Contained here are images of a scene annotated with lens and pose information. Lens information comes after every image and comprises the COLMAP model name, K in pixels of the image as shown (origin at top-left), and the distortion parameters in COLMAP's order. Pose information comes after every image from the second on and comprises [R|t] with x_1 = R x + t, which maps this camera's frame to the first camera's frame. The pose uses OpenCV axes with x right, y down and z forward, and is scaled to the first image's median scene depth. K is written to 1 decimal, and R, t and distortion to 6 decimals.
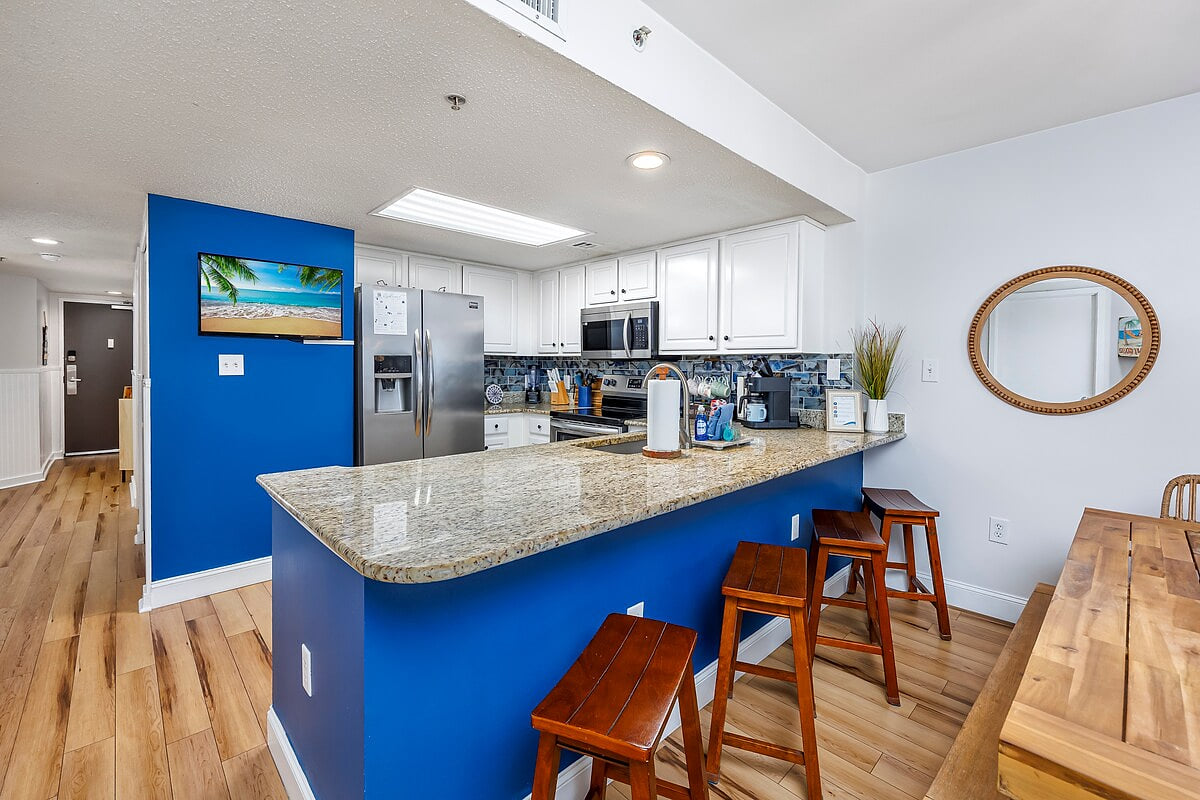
lens RADIAL K [[512.1, 0, 595.1], [0, 512.1, 381.9], [0, 0, 1]] dist [-0.000233, -0.000015]
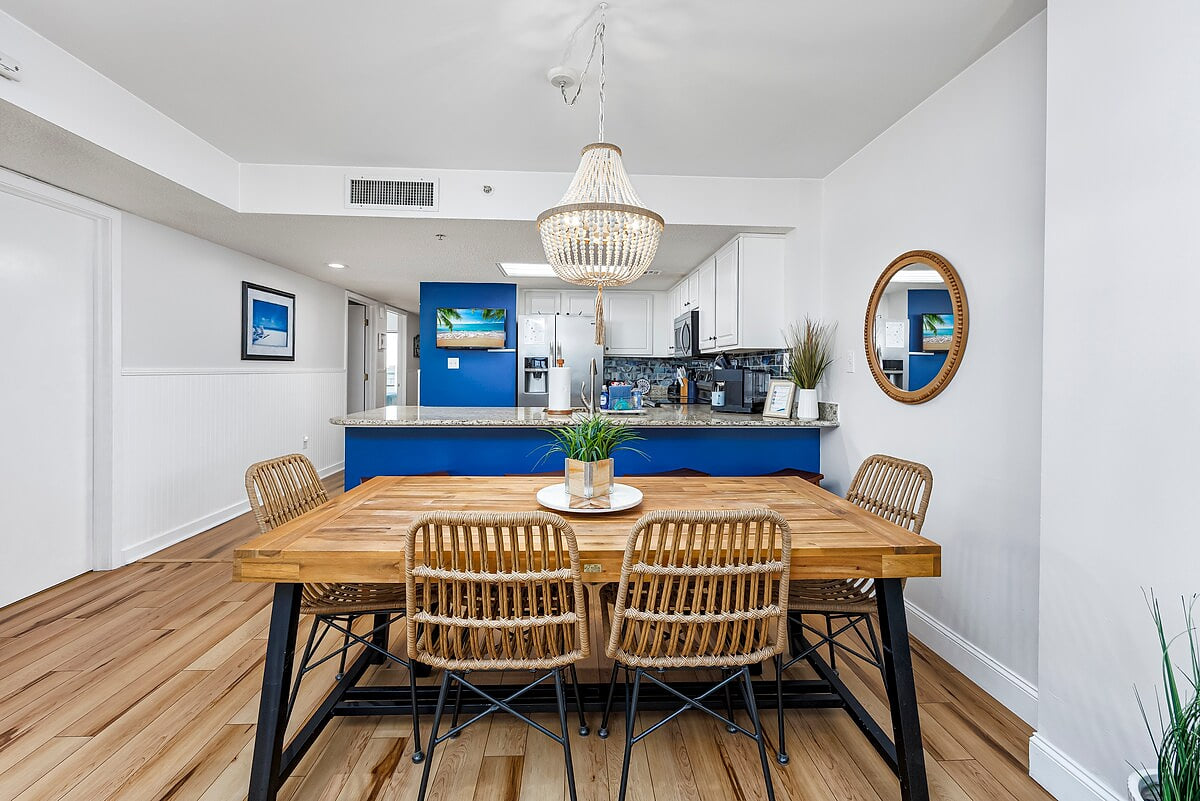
lens RADIAL K [[512.1, 0, 595.1], [0, 512.1, 382.4], [0, 0, 1]] dist [-0.000233, -0.000015]
pose [[0.761848, 0.013145, -0.647622, 0.910189], [-0.021628, 0.999753, -0.005150, 0.035743], [0.647394, 0.017930, 0.761944, -0.123162]]
